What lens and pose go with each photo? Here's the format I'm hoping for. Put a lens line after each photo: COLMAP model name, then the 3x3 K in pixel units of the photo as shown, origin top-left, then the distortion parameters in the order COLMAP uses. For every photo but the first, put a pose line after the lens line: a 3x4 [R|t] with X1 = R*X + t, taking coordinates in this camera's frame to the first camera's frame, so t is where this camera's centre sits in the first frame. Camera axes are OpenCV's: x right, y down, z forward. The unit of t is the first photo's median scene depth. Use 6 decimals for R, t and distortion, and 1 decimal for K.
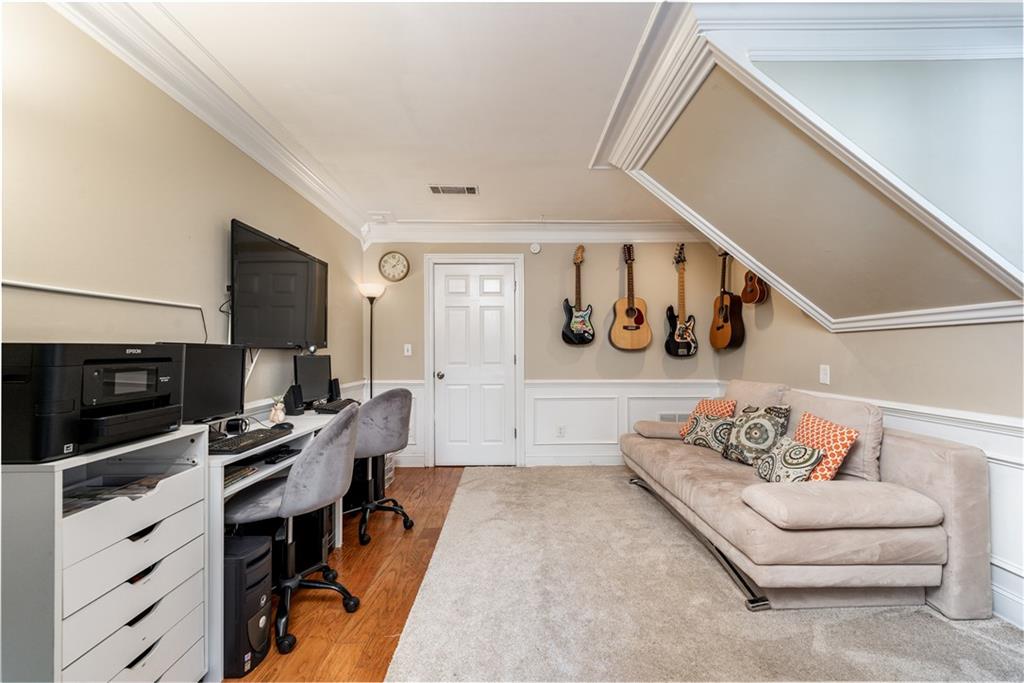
lens RADIAL K [[418.2, 0, 498.2], [0, 418.2, 347.4], [0, 0, 1]] dist [0.002305, -0.001698]
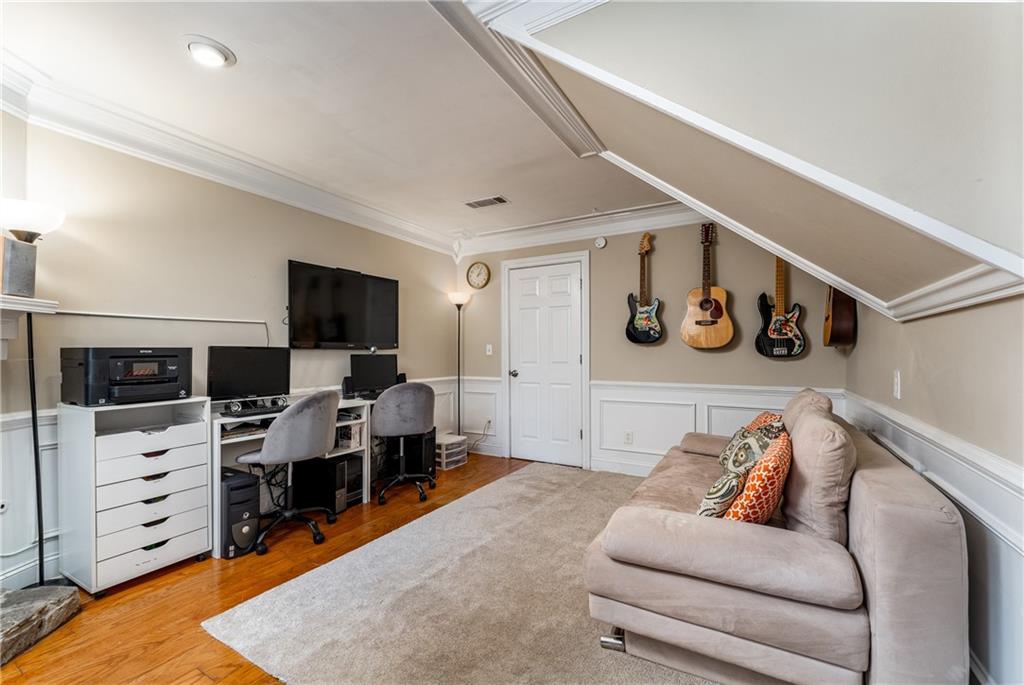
lens RADIAL K [[418.2, 0, 501.3], [0, 418.2, 351.9], [0, 0, 1]] dist [0.002305, -0.001698]
pose [[0.863209, -0.000823, -0.504846, 0.387735], [0.006472, 0.999935, 0.009436, 0.001214], [0.504805, -0.011413, 0.863158, 0.063431]]
